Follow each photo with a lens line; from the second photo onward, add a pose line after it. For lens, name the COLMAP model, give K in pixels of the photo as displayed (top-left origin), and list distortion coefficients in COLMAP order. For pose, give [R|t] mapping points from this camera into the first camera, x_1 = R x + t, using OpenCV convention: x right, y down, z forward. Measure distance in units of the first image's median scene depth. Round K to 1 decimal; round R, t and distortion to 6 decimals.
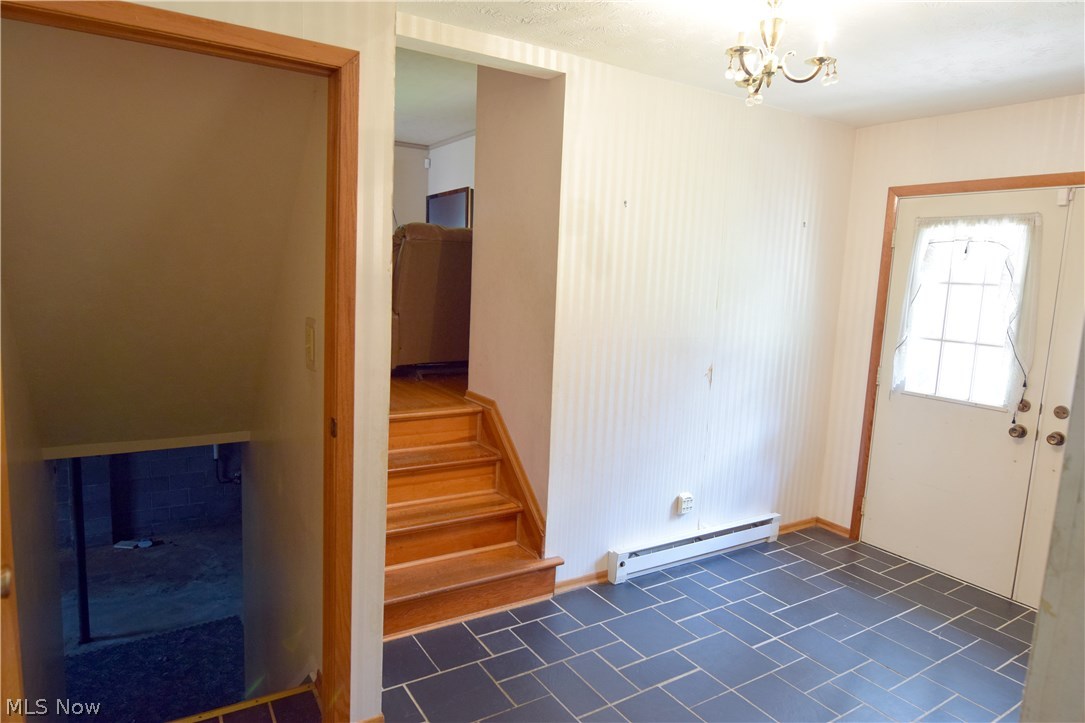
lens RADIAL K [[661.6, 0, 542.1], [0, 661.6, 359.7], [0, 0, 1]] dist [-0.018824, 0.000368]
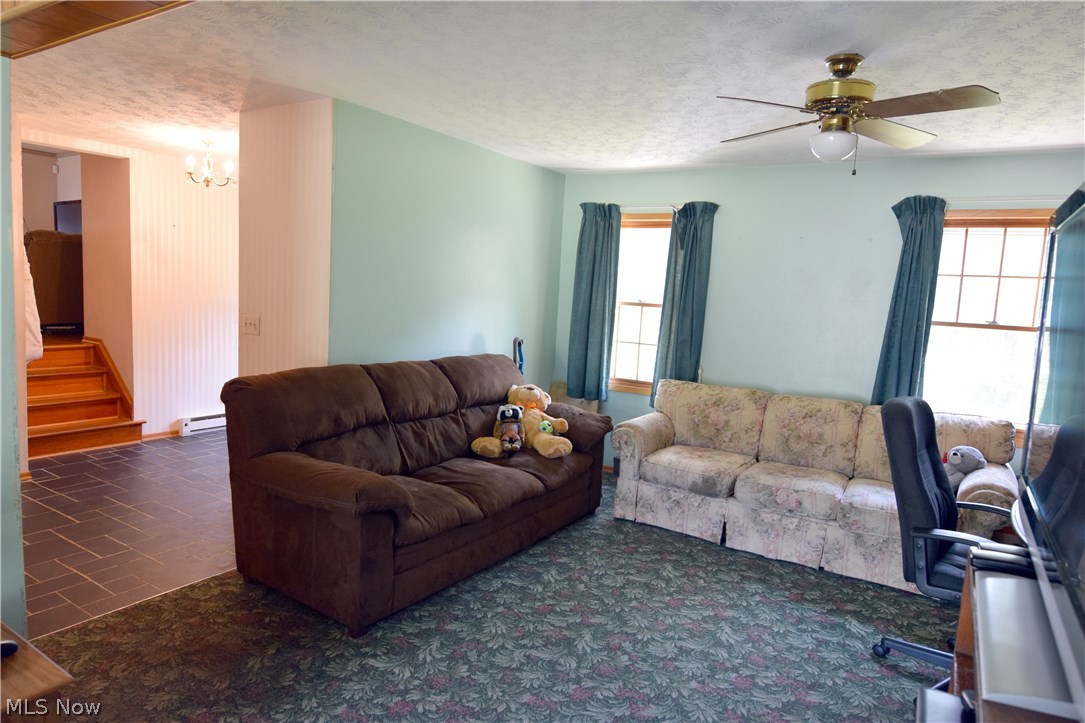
lens RADIAL K [[661.6, 0, 544.3], [0, 661.6, 365.6], [0, 0, 1]] dist [-0.018824, 0.000368]
pose [[0.900198, -0.043026, 0.433349, 0.233428], [0.041917, 0.999048, 0.012119, 0.169190], [-0.433458, 0.007256, 0.901145, -1.068741]]
